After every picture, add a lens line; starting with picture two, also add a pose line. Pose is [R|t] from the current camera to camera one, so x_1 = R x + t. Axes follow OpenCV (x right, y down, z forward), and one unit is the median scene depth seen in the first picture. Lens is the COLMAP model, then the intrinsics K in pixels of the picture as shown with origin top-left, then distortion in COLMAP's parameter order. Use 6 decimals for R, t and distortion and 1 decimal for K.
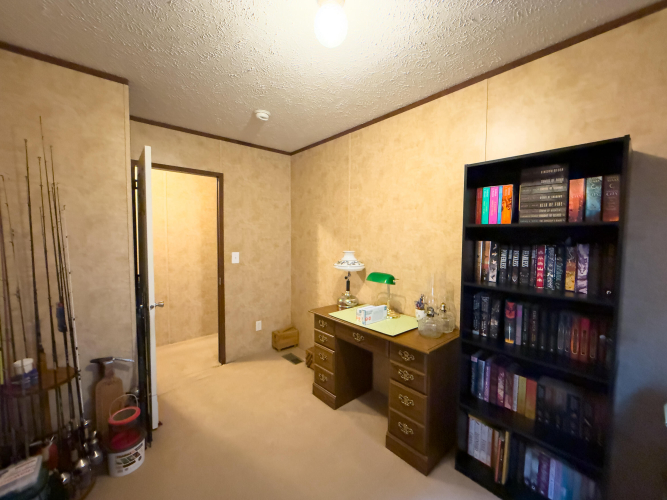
lens RADIAL K [[268.1, 0, 332.5], [0, 268.1, 249.0], [0, 0, 1]] dist [0.000681, -0.000032]
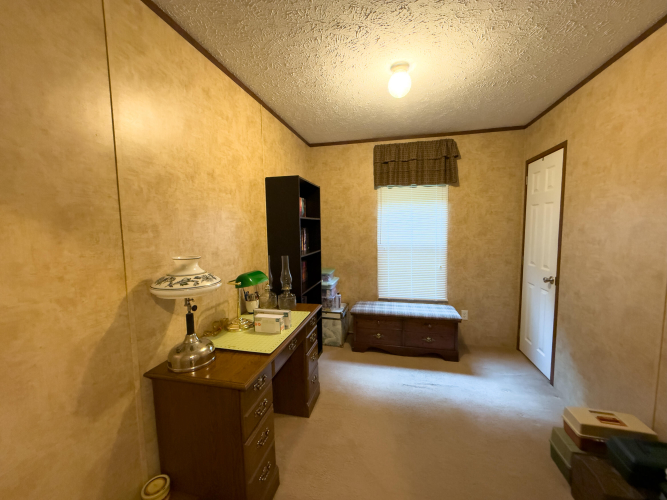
lens RADIAL K [[268.1, 0, 332.5], [0, 268.1, 249.0], [0, 0, 1]] dist [0.000681, -0.000032]
pose [[-0.580869, -0.067791, 0.811169, -0.574536], [0.054034, 0.991117, 0.121523, -0.059125], [-0.812201, 0.114419, -0.572046, 1.198262]]
